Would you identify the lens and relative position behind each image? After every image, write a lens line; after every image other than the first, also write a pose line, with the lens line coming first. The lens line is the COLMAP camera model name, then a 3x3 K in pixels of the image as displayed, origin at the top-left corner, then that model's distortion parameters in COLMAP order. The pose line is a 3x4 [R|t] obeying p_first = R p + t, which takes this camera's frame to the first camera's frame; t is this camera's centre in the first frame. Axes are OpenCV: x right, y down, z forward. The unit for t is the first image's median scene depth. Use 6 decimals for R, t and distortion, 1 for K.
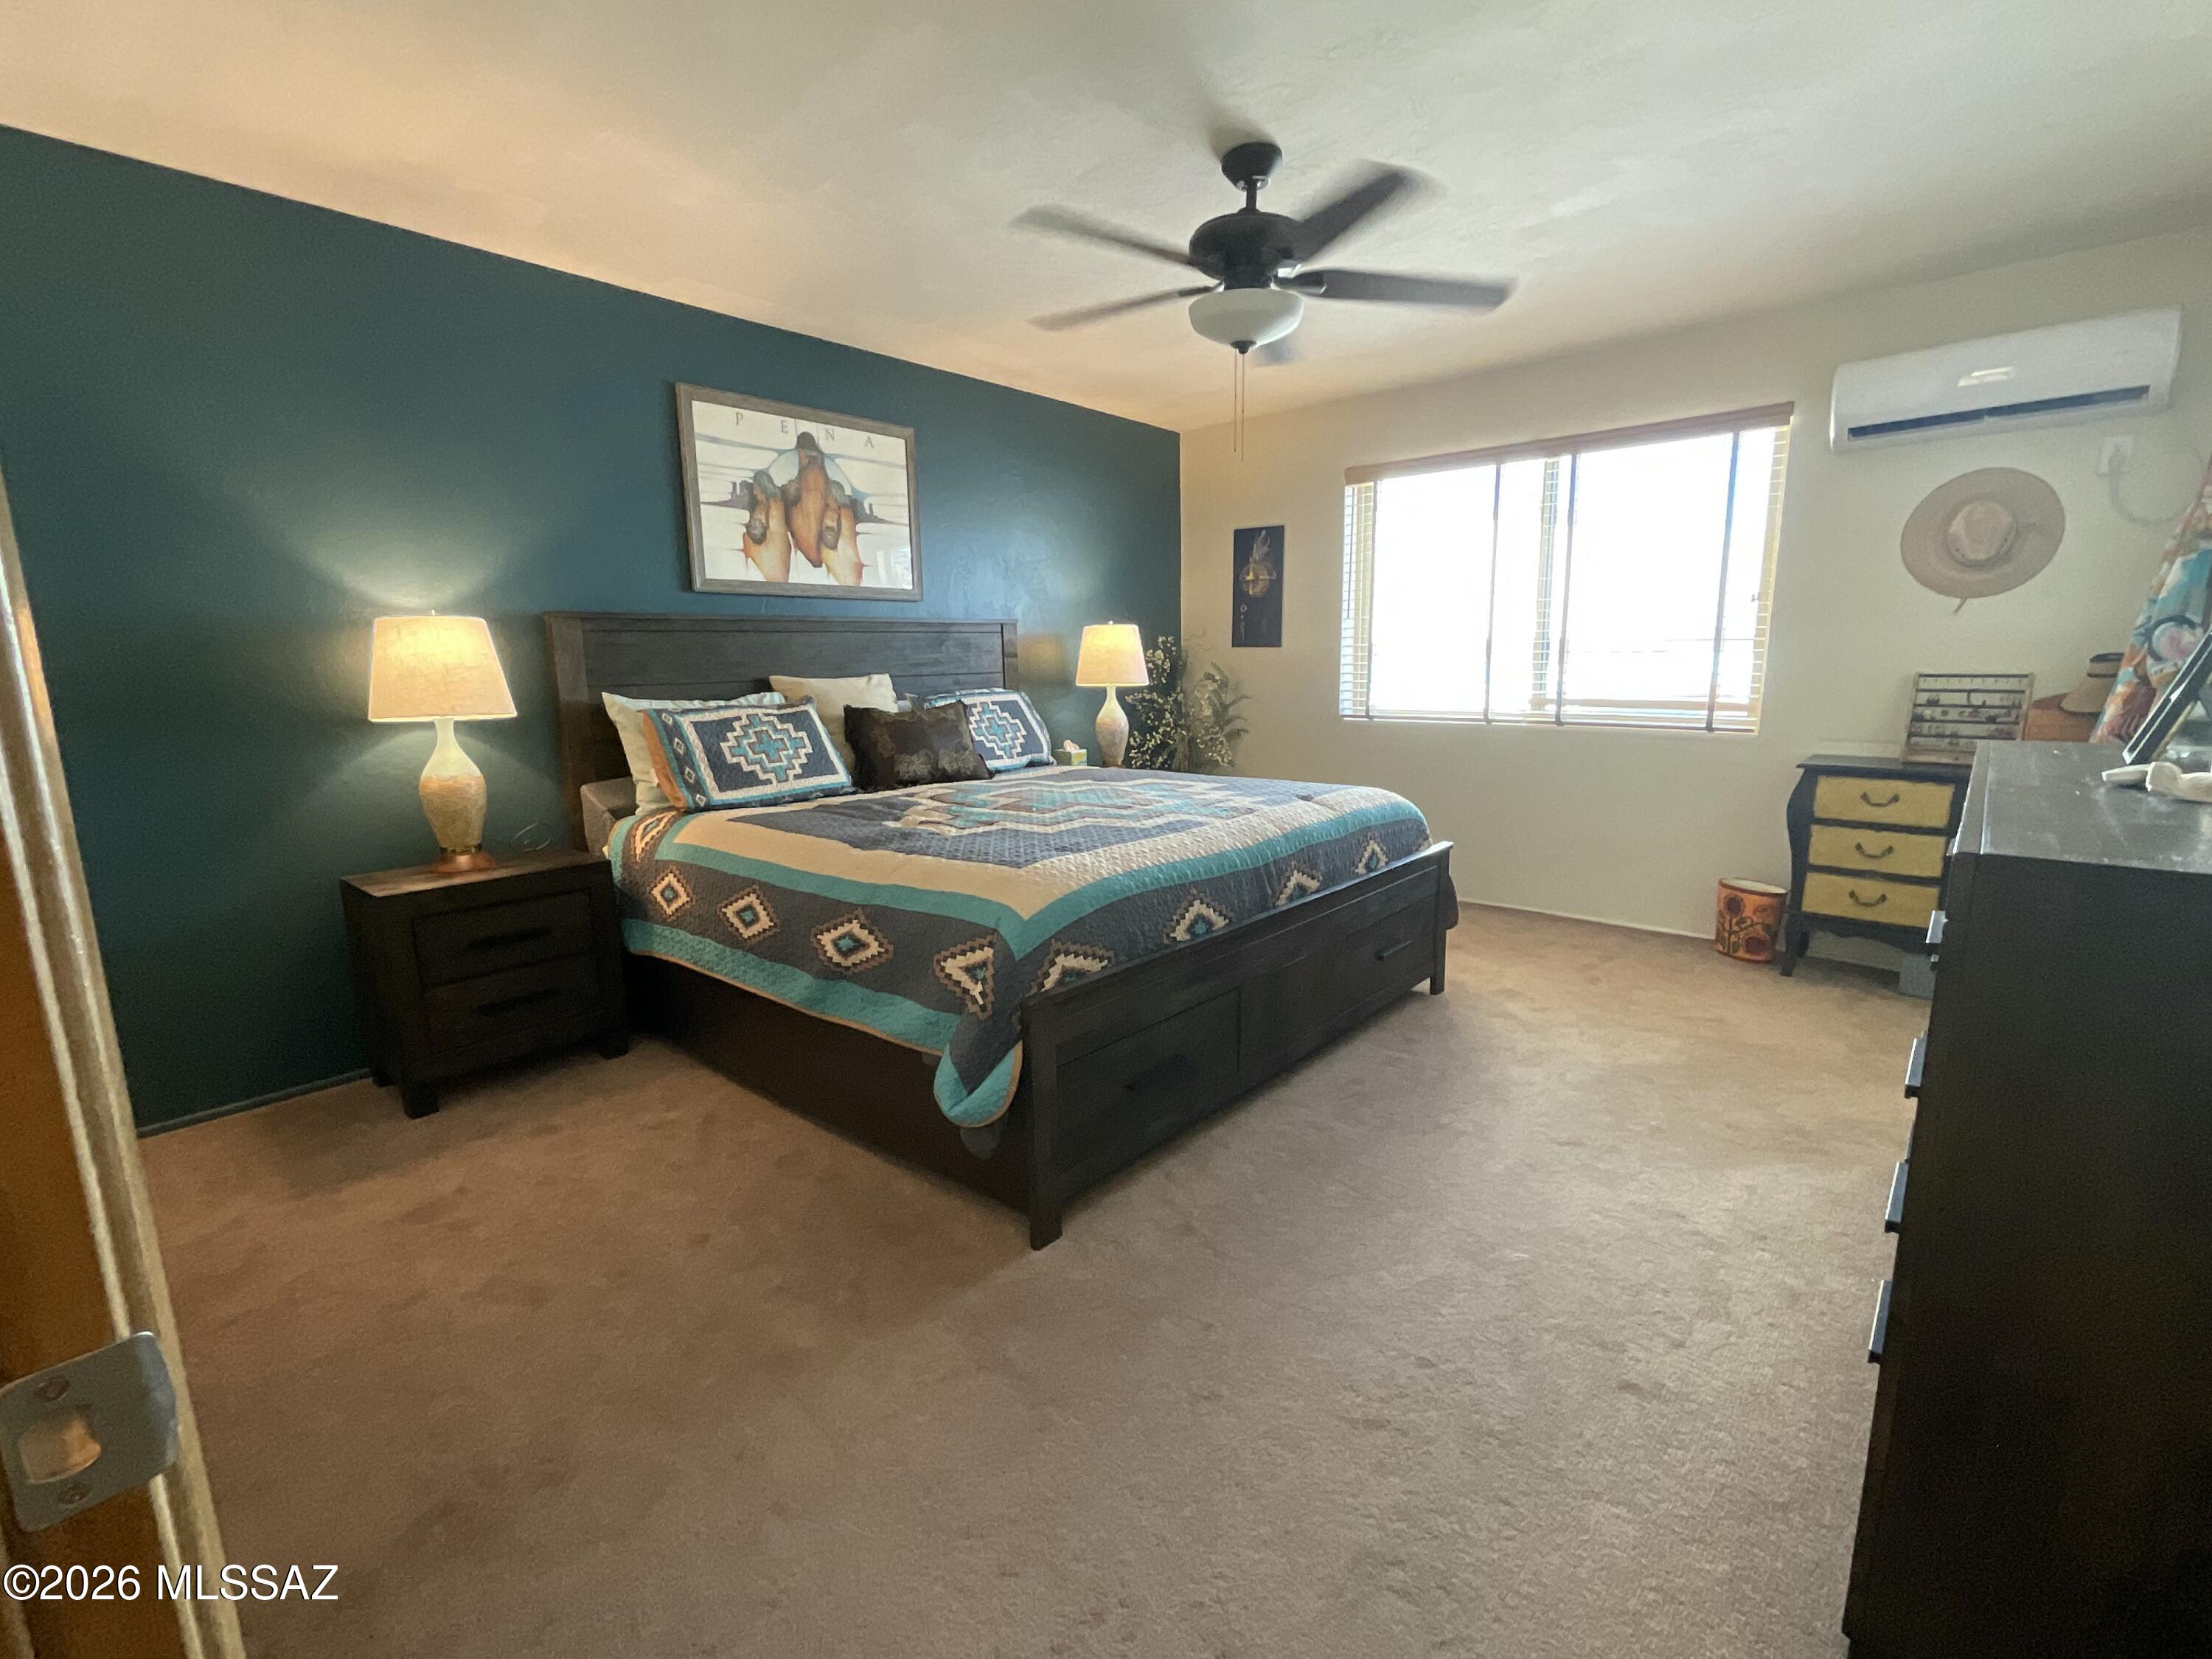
lens RADIAL K [[1025.4, 0, 1114.3], [0, 1025.4, 845.7], [0, 0, 1]] dist [0.003304, 0.000005]
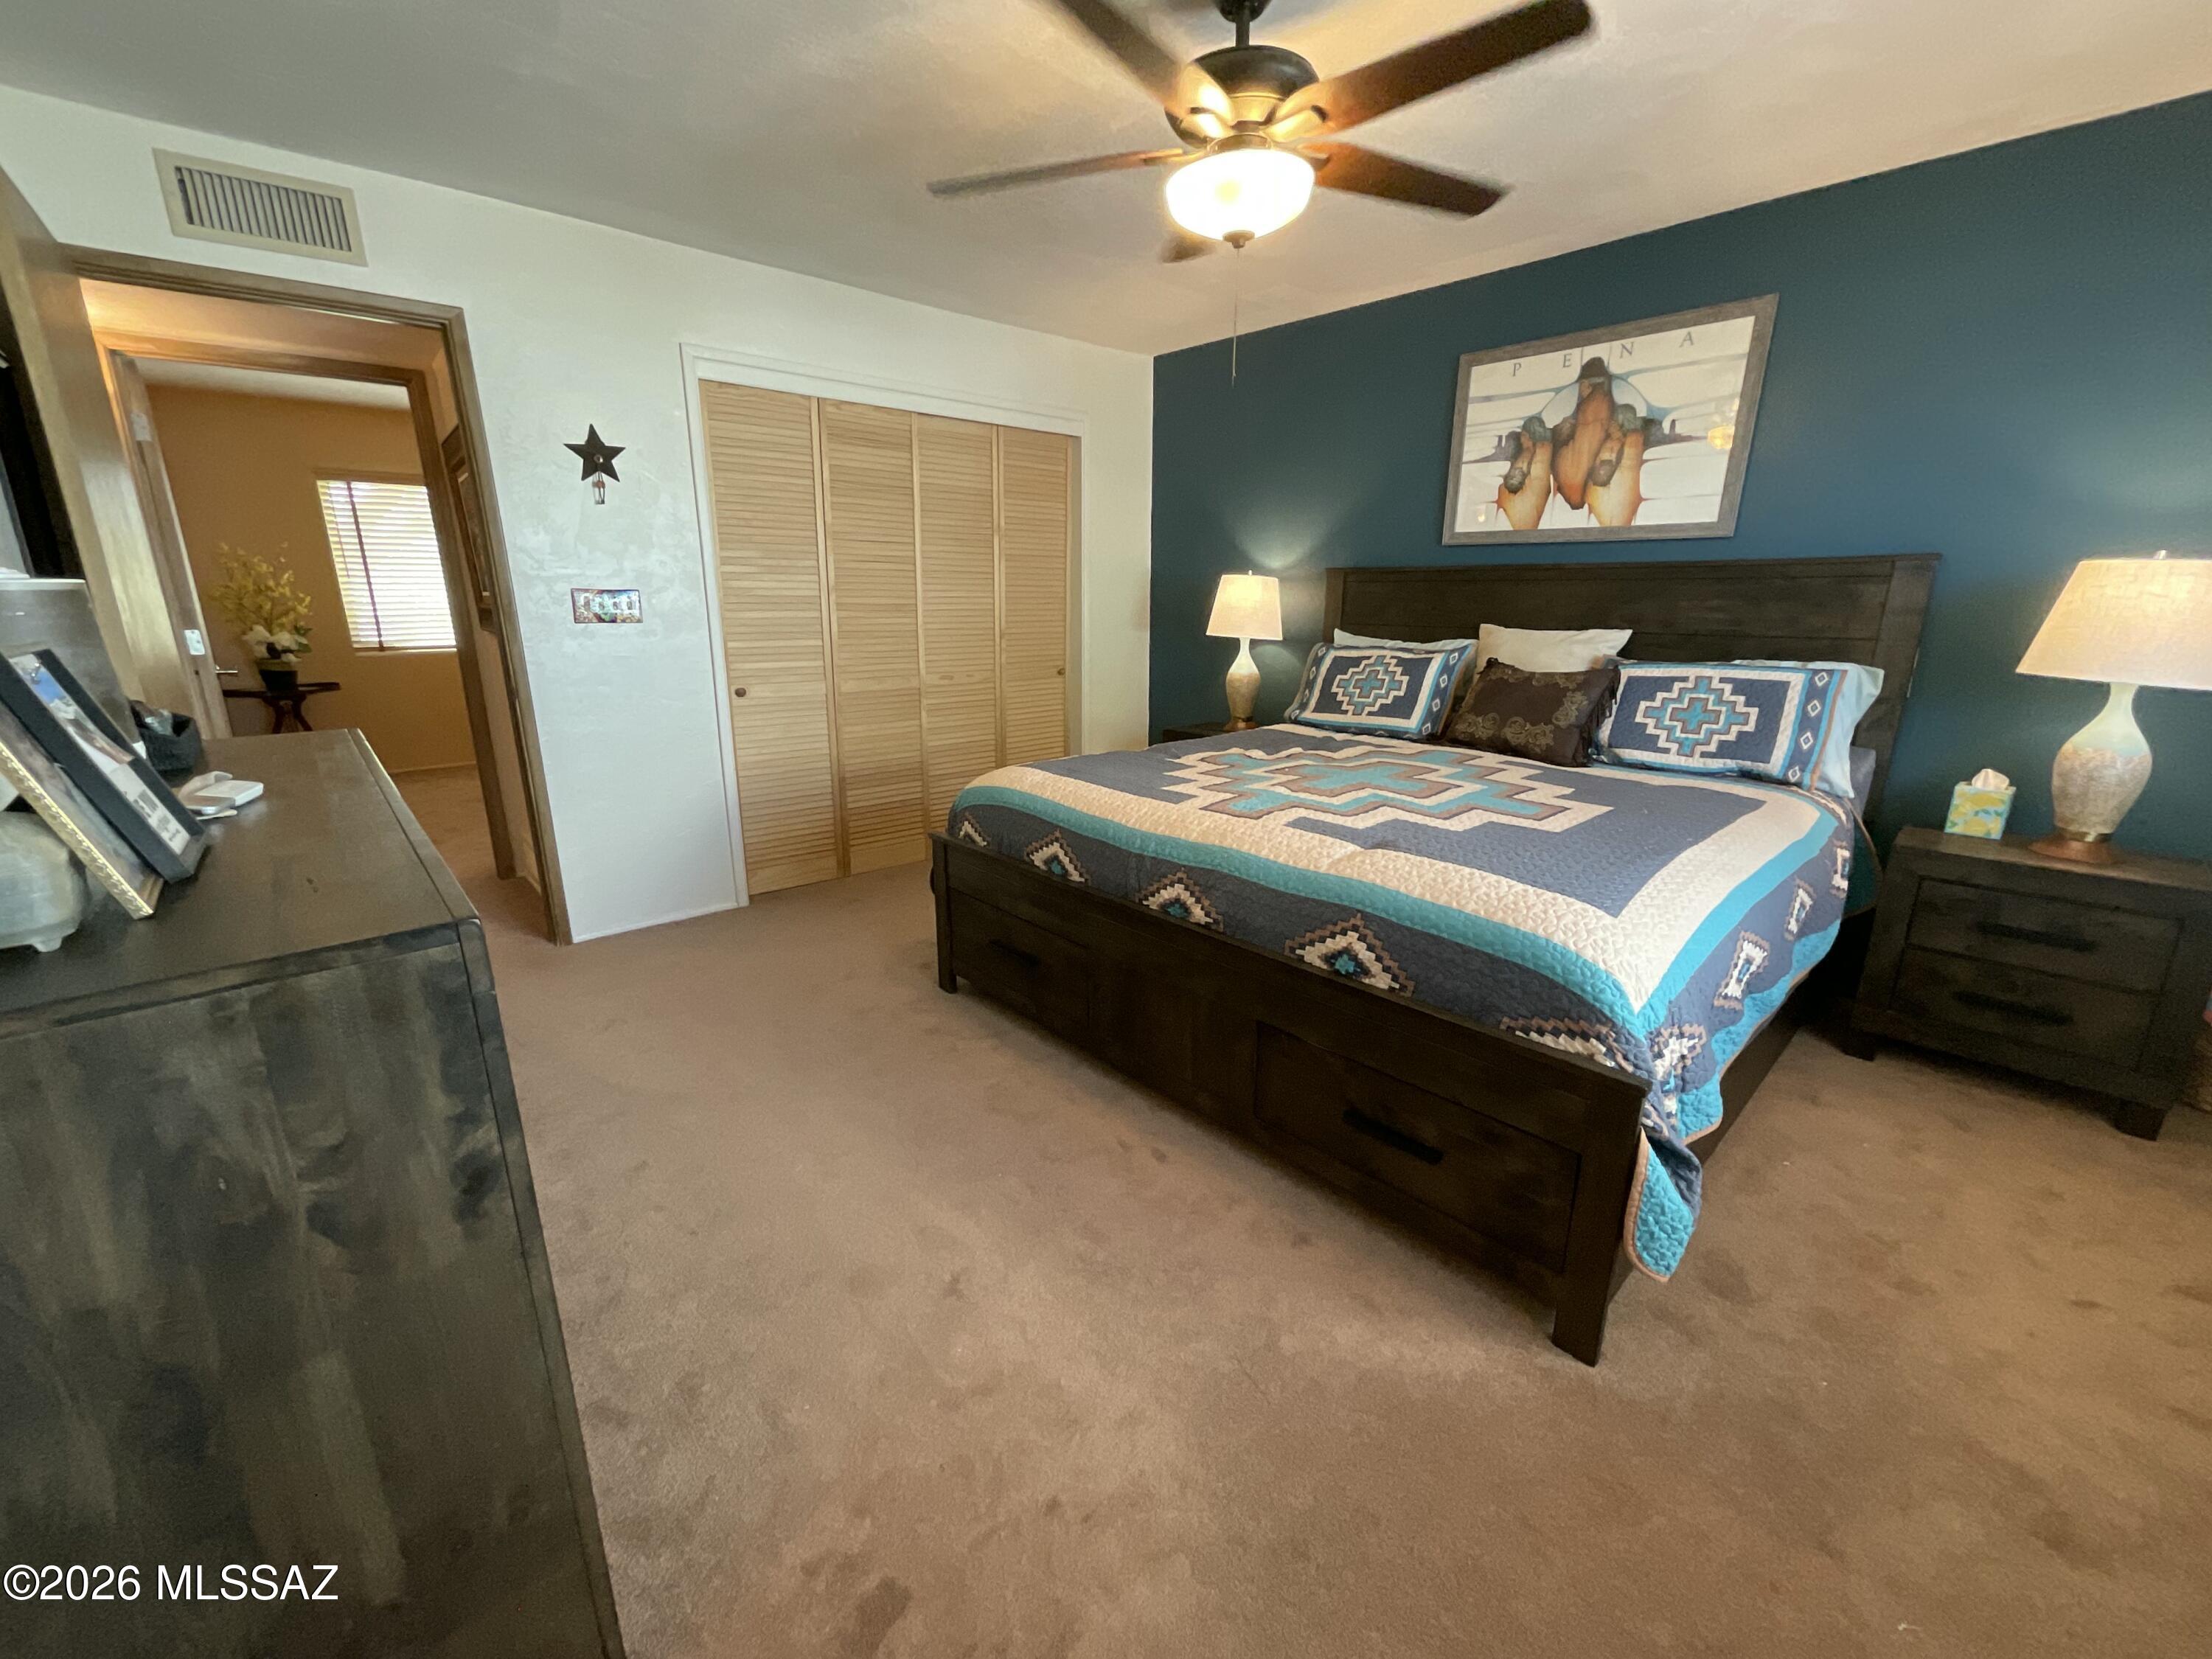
lens RADIAL K [[889.6, 0, 1112.8], [0, 889.6, 832.5], [0, 0, 1]] dist [-0.006302, 0.002430]
pose [[-0.118062, 0.258830, -0.958681, 0.618900], [-0.200036, 0.939442, 0.278270, -0.143140], [0.972649, 0.224624, -0.059137, 0.735437]]
